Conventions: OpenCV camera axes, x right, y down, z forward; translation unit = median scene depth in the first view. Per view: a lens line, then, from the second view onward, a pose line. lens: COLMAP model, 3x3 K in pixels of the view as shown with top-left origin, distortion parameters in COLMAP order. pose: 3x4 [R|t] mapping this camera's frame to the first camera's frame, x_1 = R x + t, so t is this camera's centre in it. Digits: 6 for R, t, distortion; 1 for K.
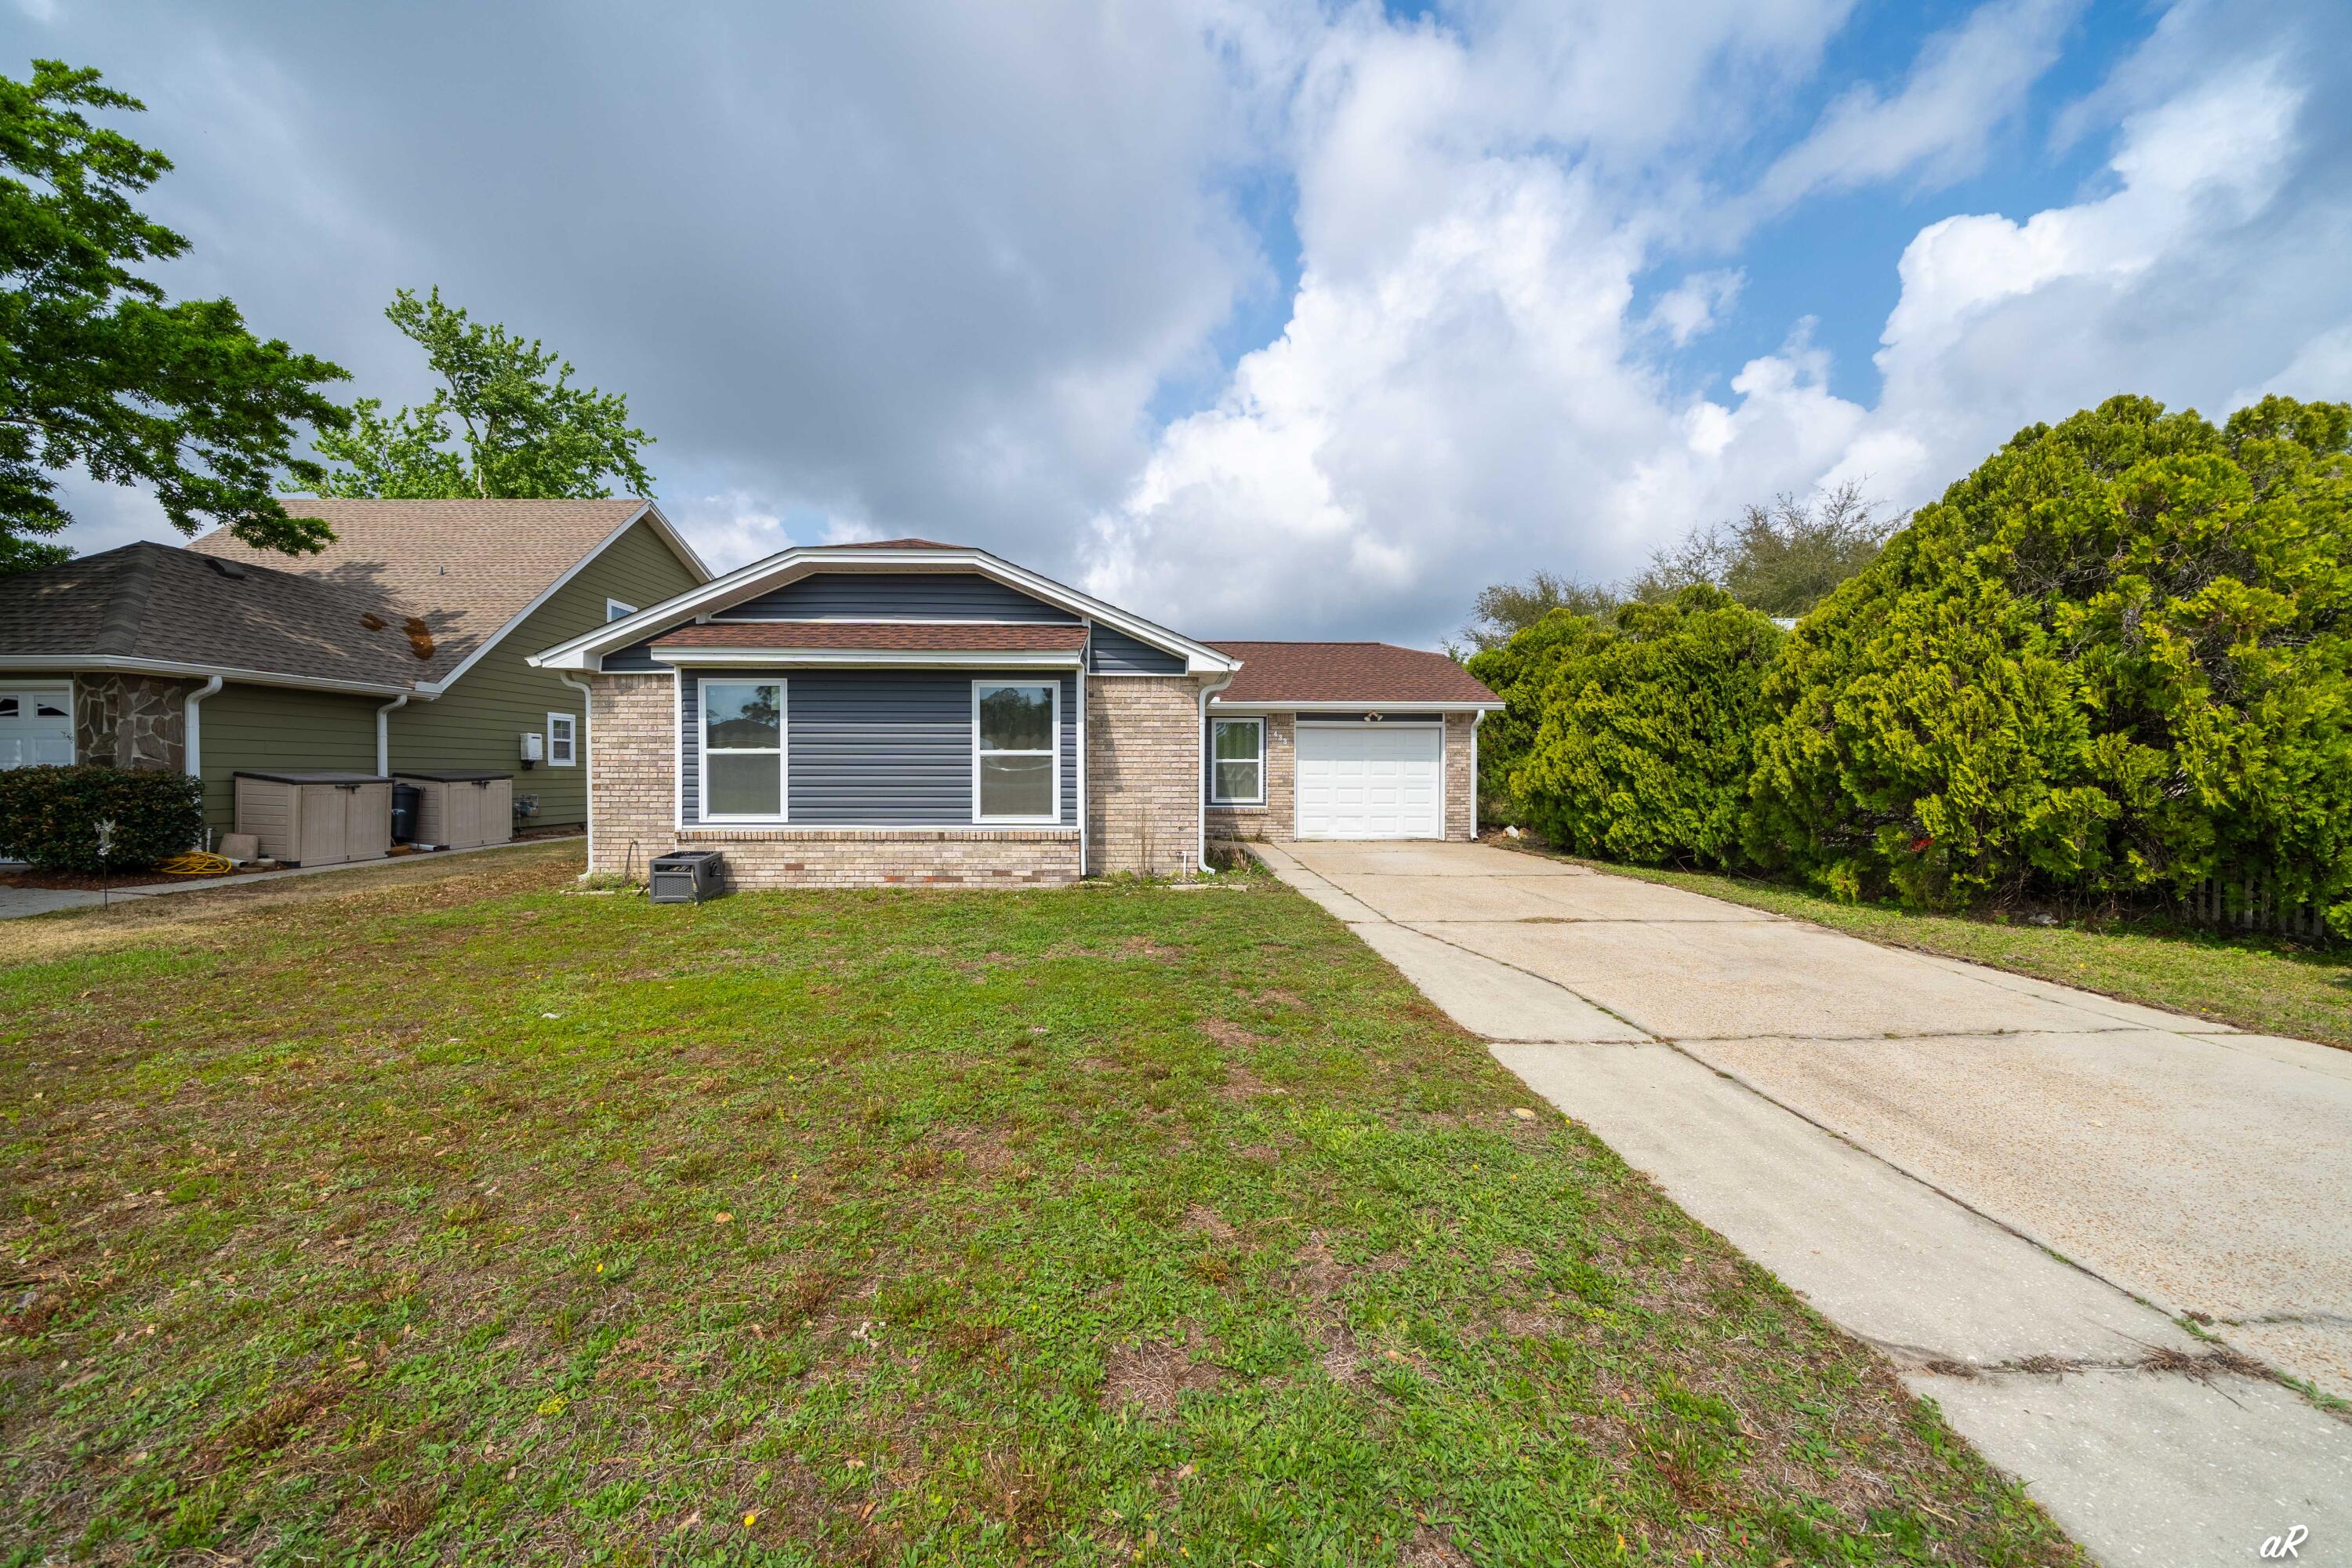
lens RADIAL K [[813.4, 0, 1176.7], [0, 813.4, 773.9], [0, 0, 1]] dist [-0.004702, -0.000613]
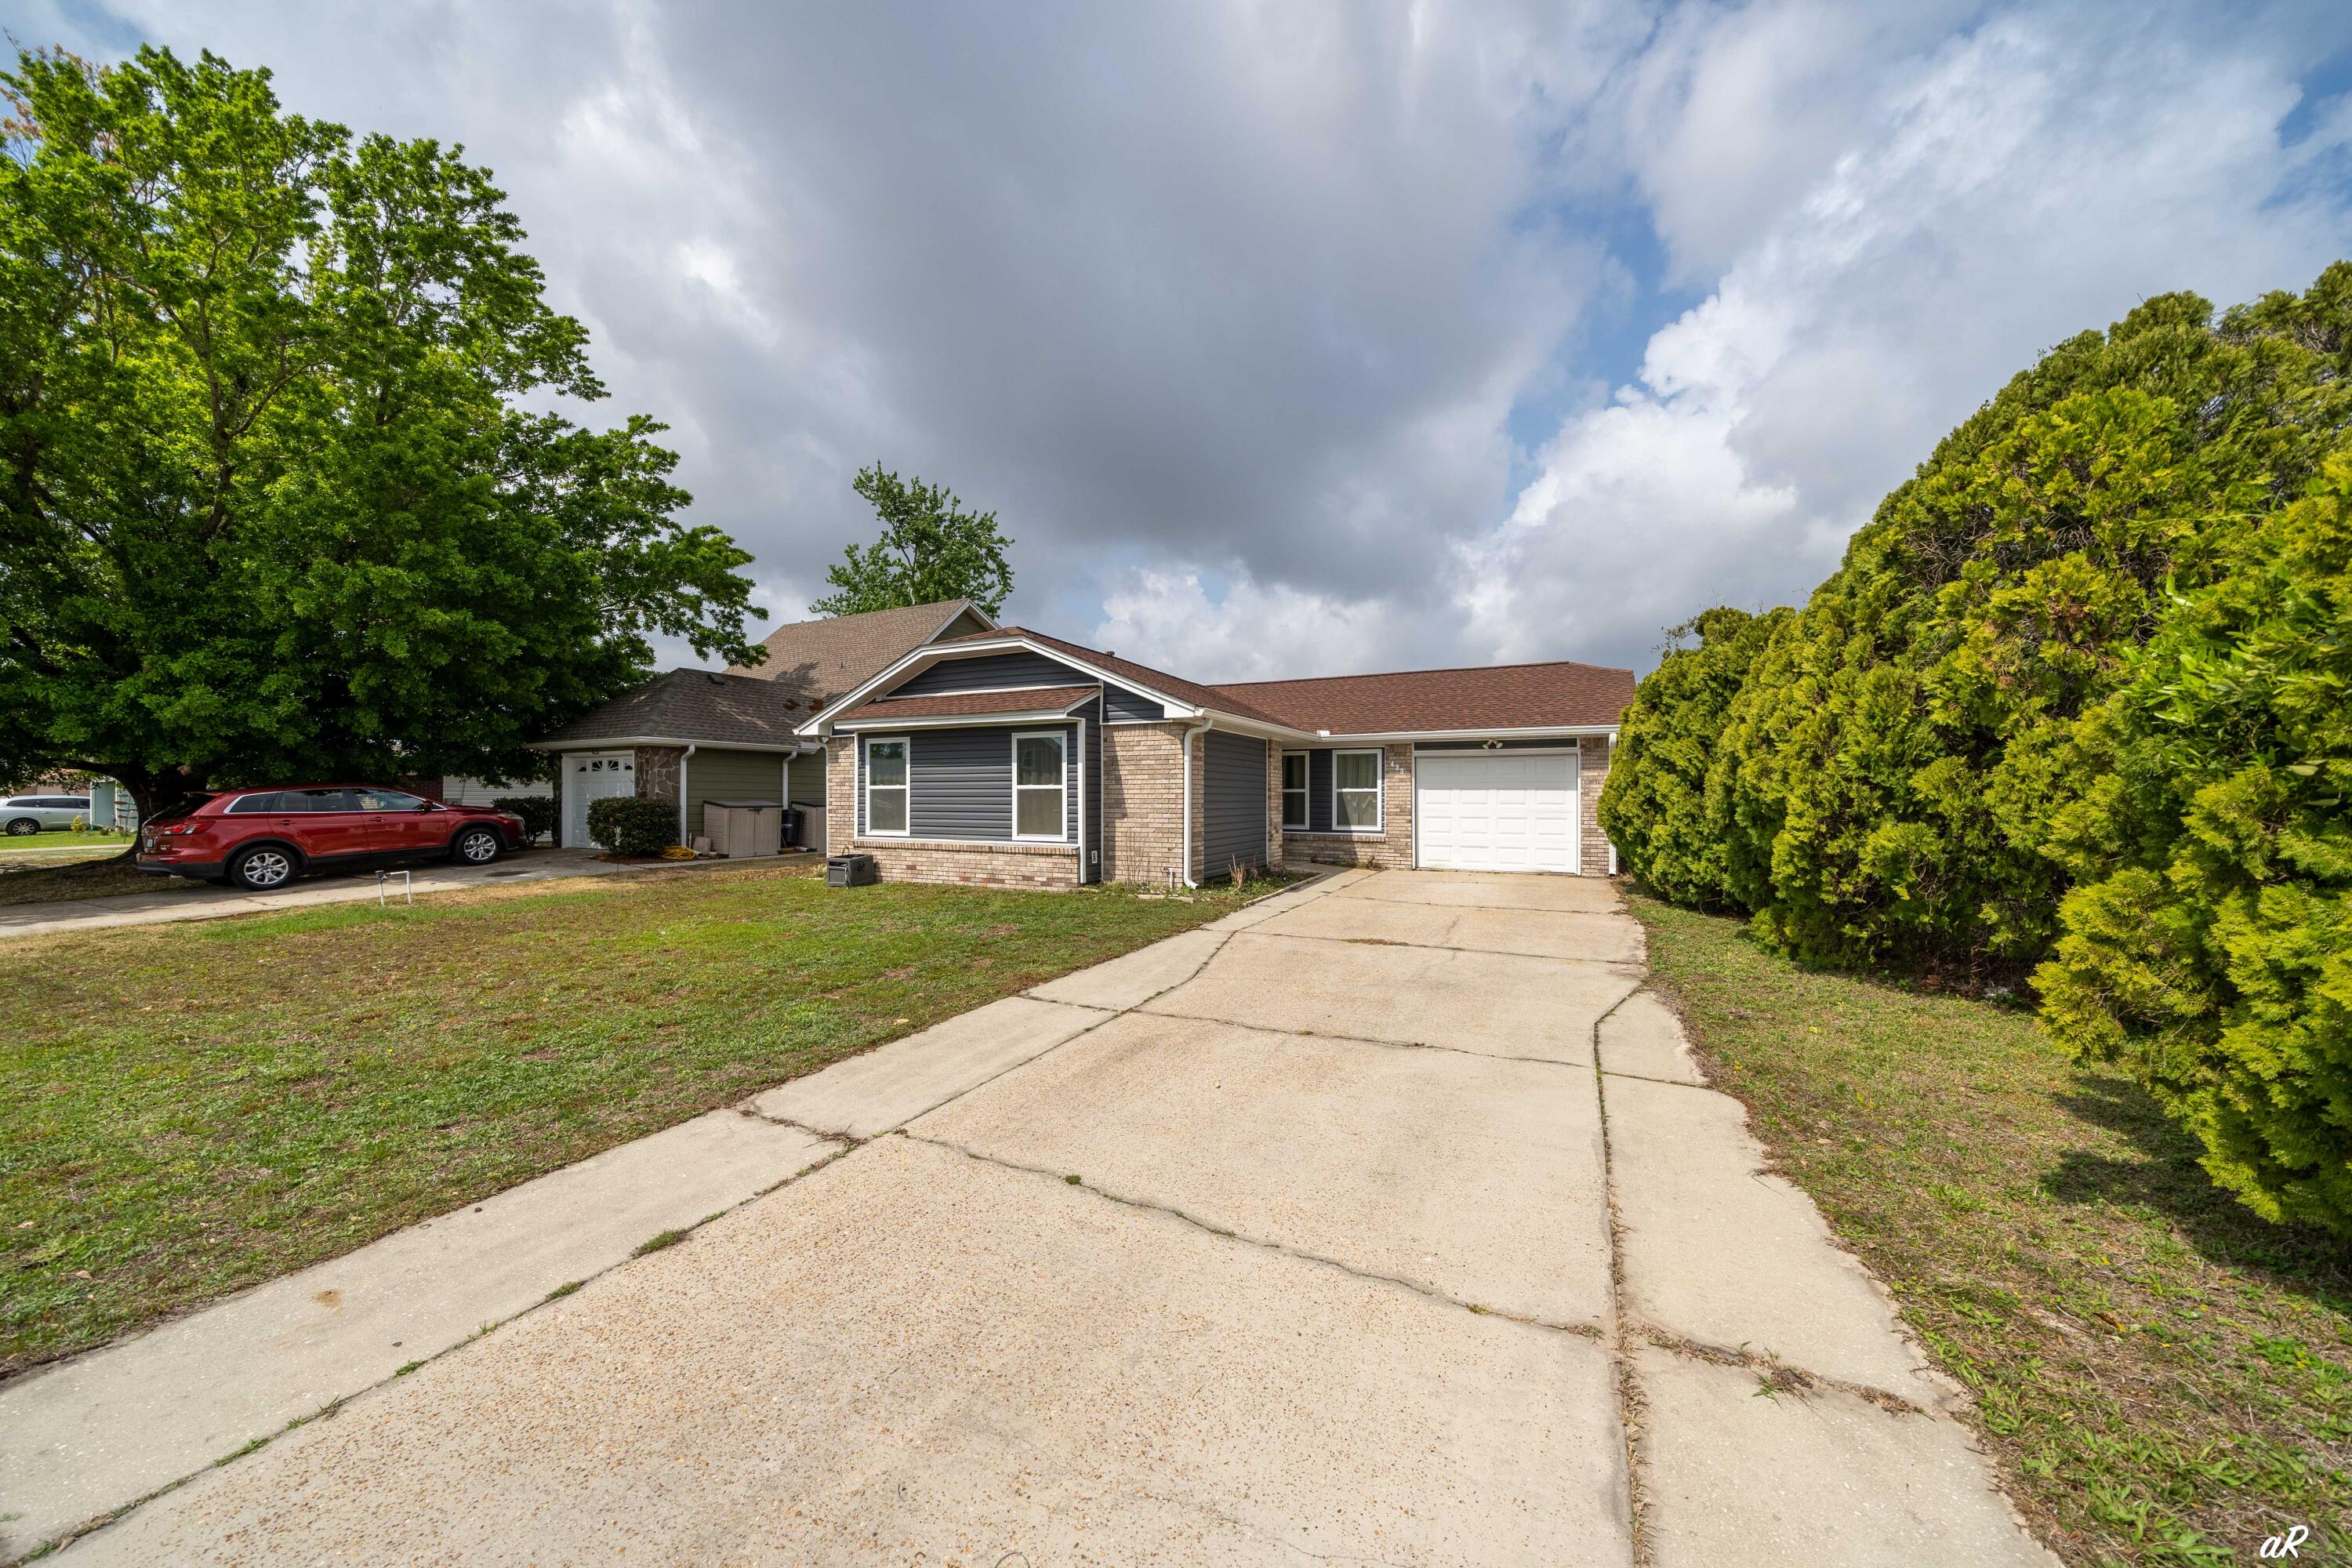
lens RADIAL K [[813.4, 0, 1184.0], [0, 813.4, 802.6], [0, 0, 1]] dist [-0.004702, -0.000613]
pose [[0.884946, 0.002180, -0.465688, 0.621252], [-0.001663, 0.999997, 0.001521, -0.003408], [0.465690, -0.000572, 0.884948, -0.053663]]
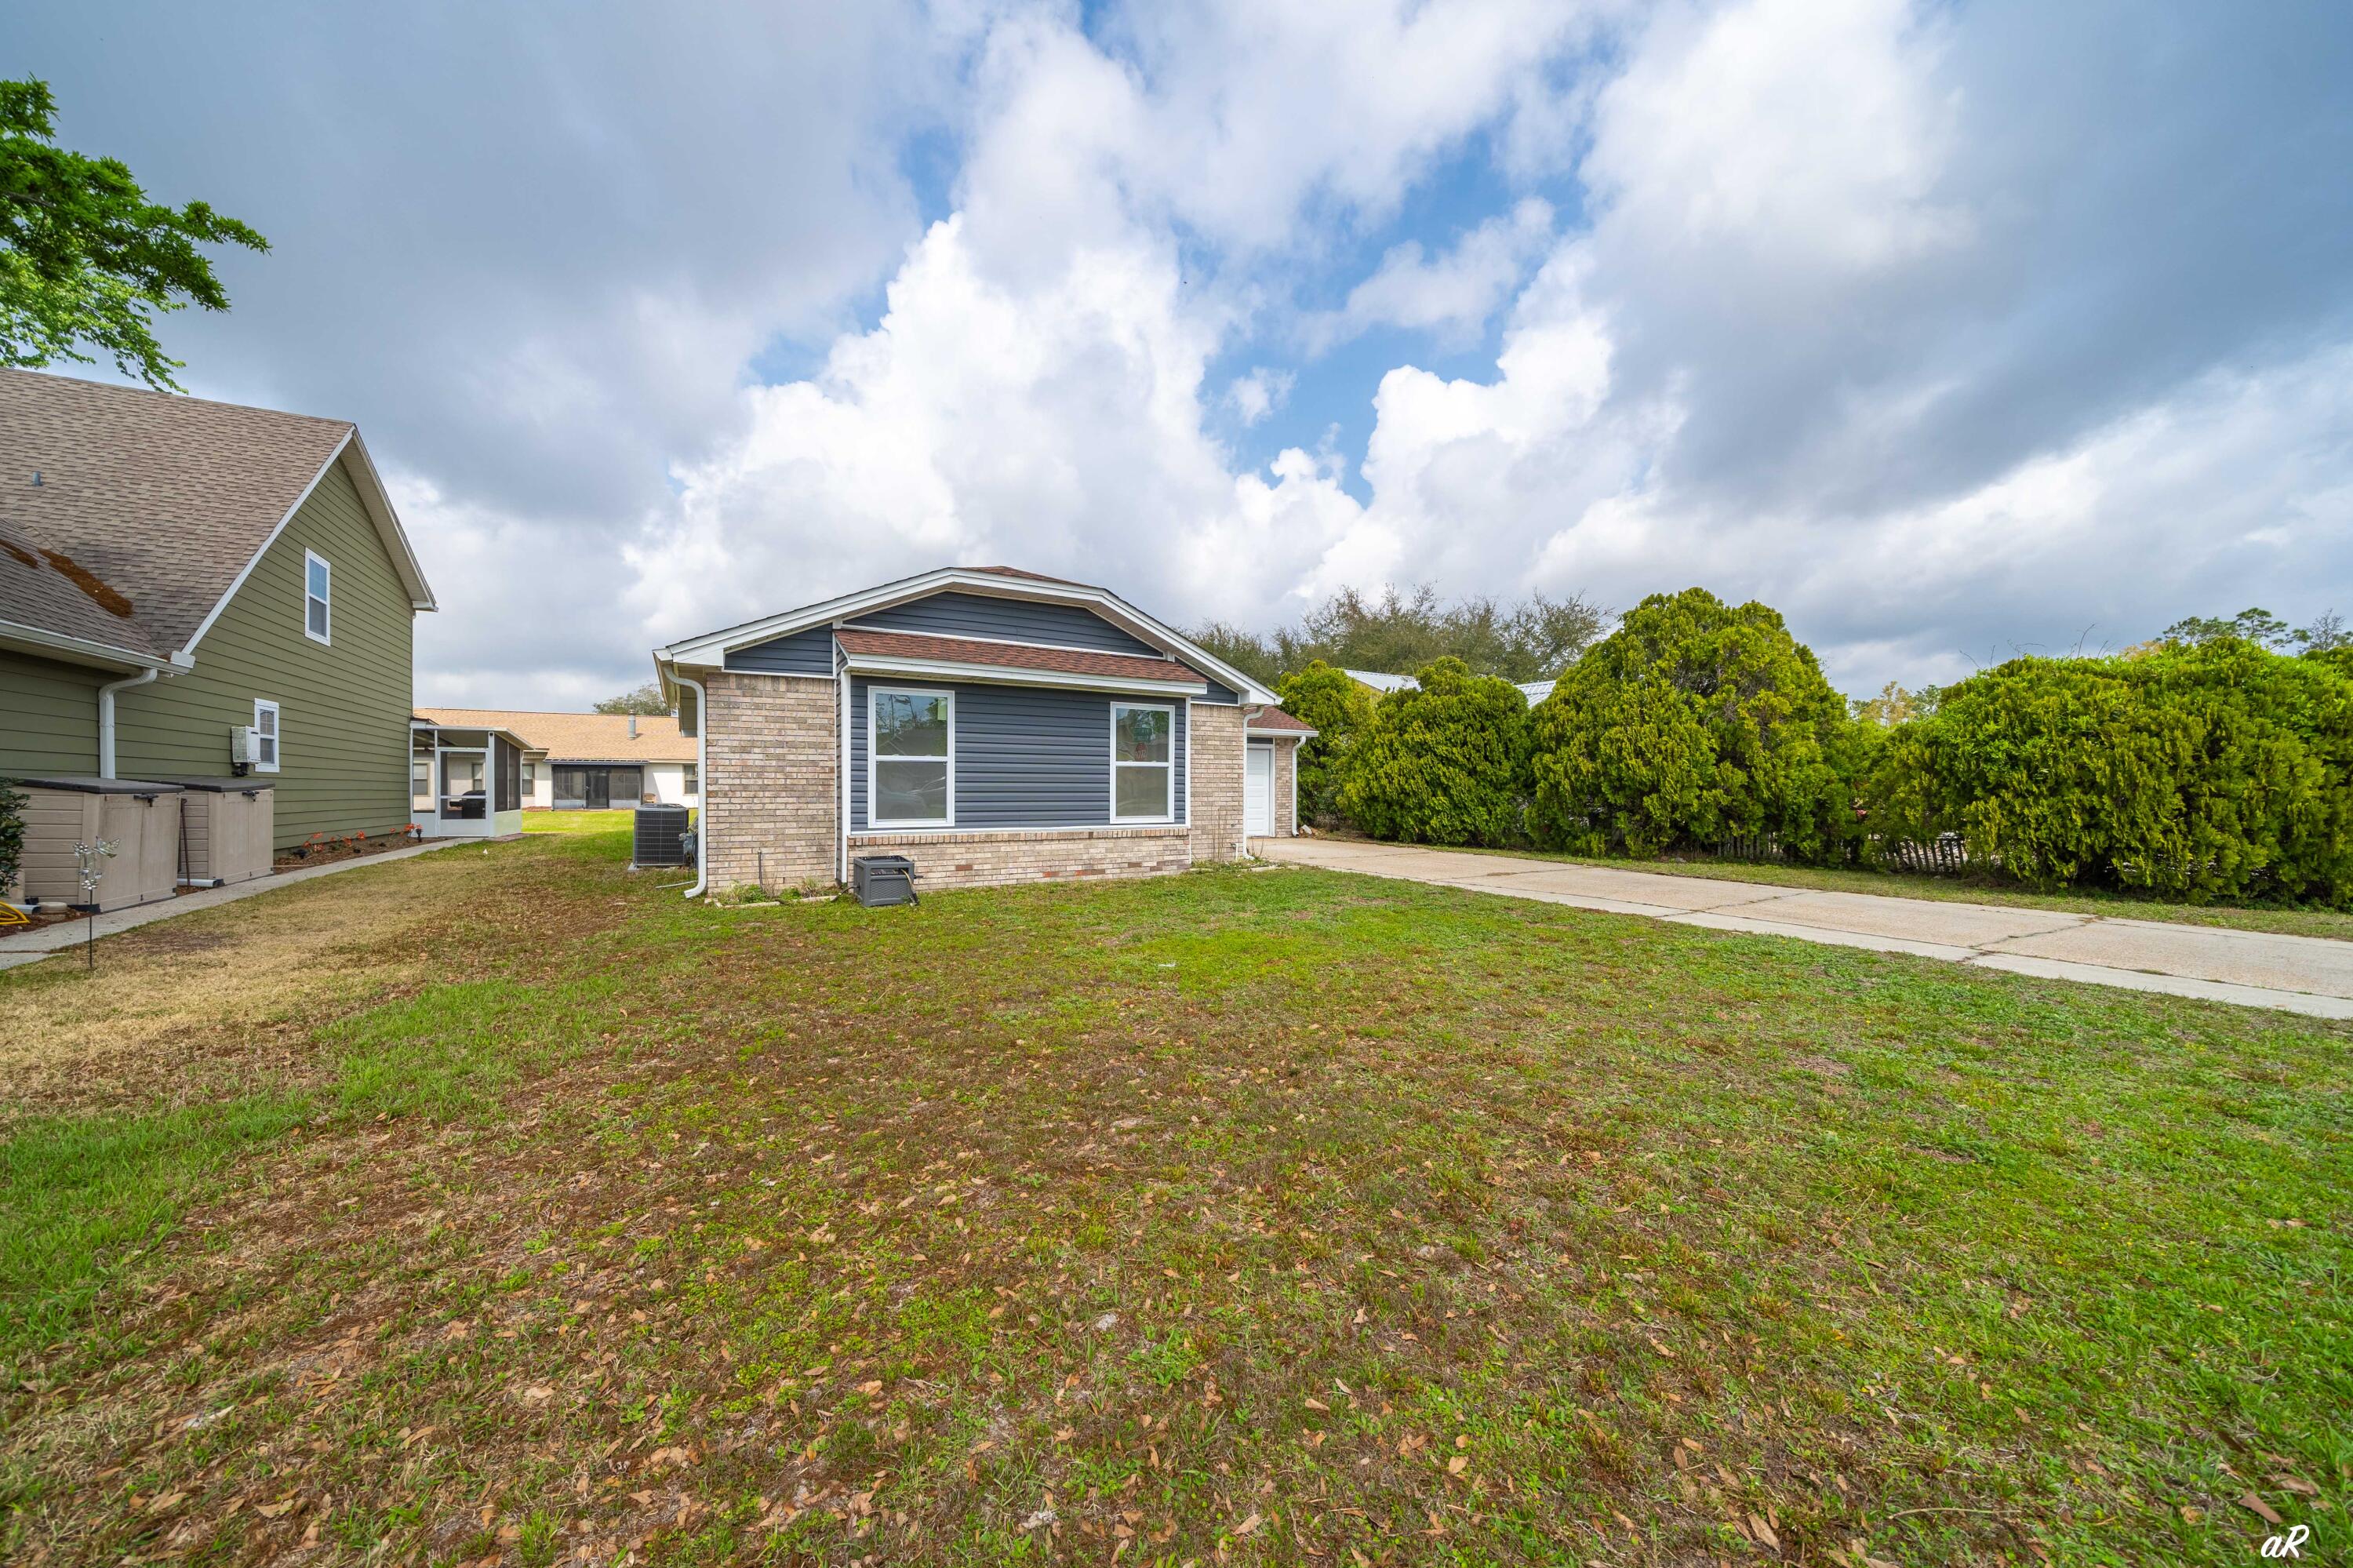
lens RADIAL K [[813.7, 0, 1189.7], [0, 813.7, 805.8], [0, 0, 1]] dist [-0.004702, -0.000613]
pose [[0.871319, -0.010340, 0.490607, -0.725551], [0.000078, 0.999781, 0.020932, 0.010373], [-0.490716, -0.018200, 0.871129, -0.081738]]
